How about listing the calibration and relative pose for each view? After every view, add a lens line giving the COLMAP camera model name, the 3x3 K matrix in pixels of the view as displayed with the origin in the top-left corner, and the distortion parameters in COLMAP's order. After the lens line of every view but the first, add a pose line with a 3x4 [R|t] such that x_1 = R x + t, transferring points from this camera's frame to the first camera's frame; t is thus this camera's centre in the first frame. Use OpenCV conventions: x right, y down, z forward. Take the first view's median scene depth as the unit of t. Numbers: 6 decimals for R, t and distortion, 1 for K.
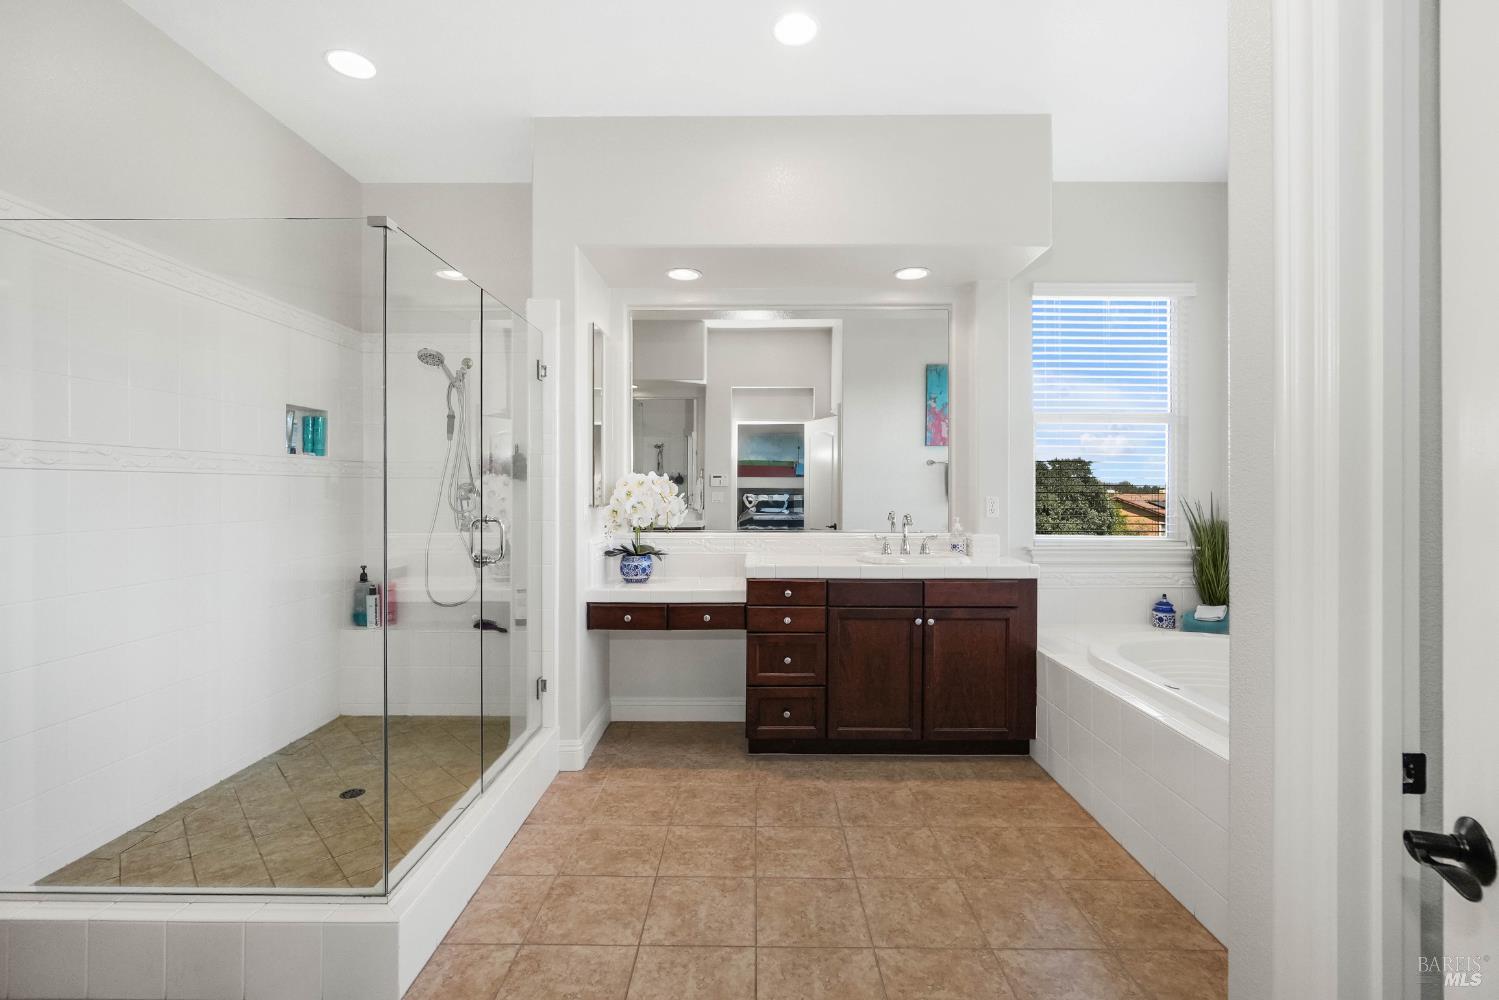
lens RADIAL K [[650.5, 0, 749.6], [0, 650.5, 492.8], [0, 0, 1]] dist [-0.001418, 0.000329]
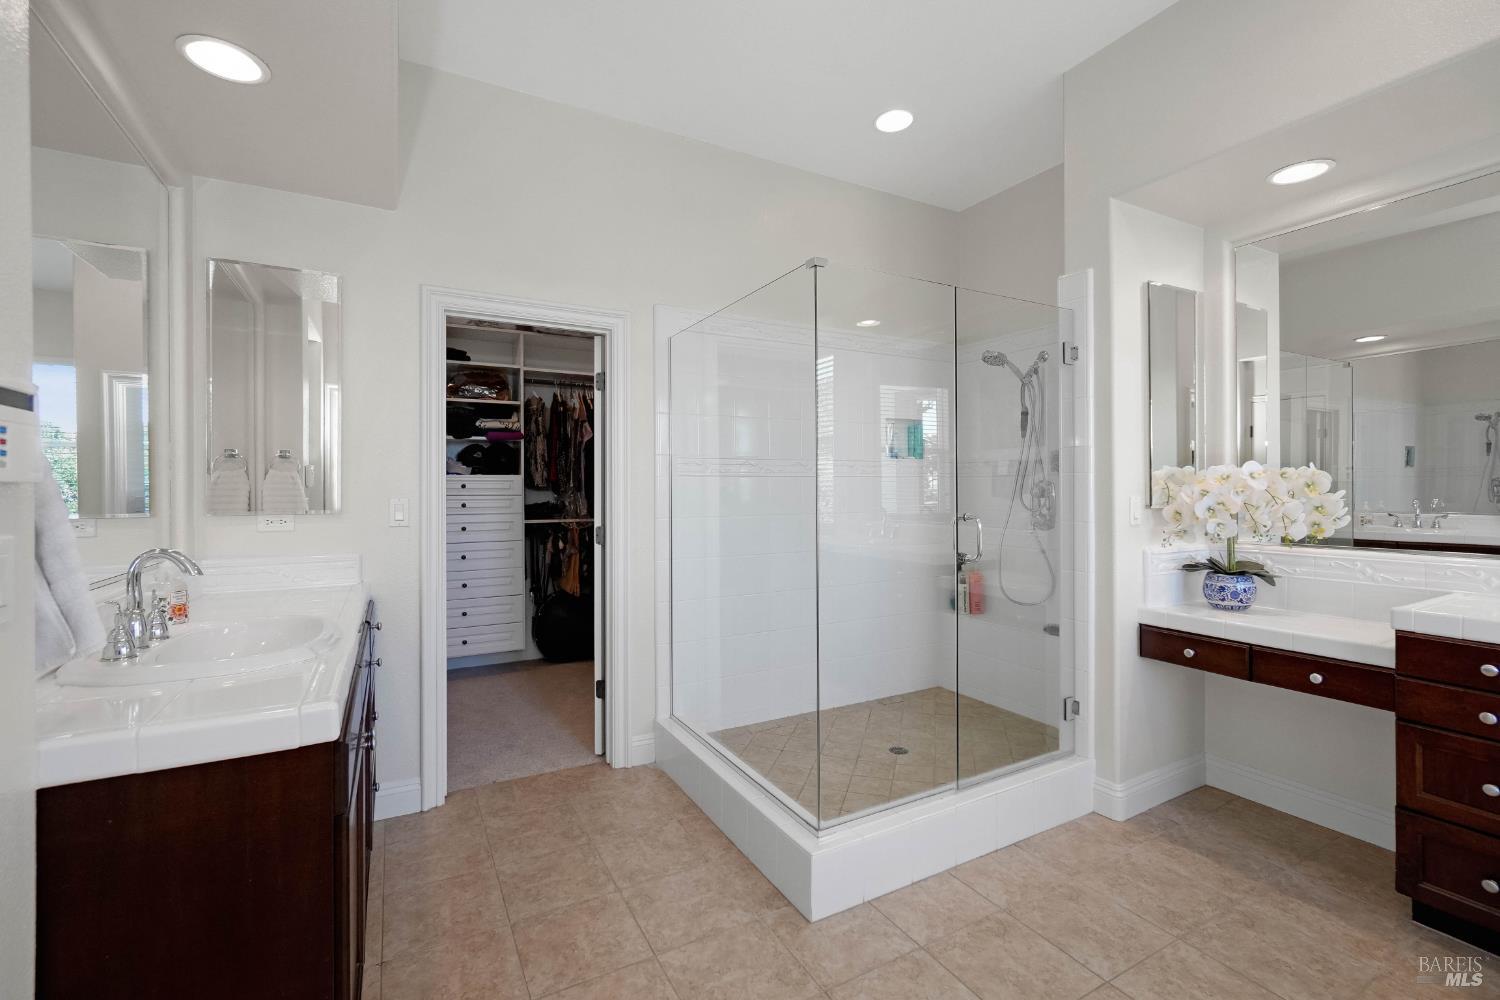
lens RADIAL K [[651.5, 0, 755.2], [0, 651.5, 494.6], [0, 0, 1]] dist [-0.000844, 0.000761]
pose [[0.494861, 0.003191, -0.868966, 0.231112], [0.002464, 0.999984, 0.005075, 0.000101], [0.868968, -0.004653, 0.494846, 0.176439]]
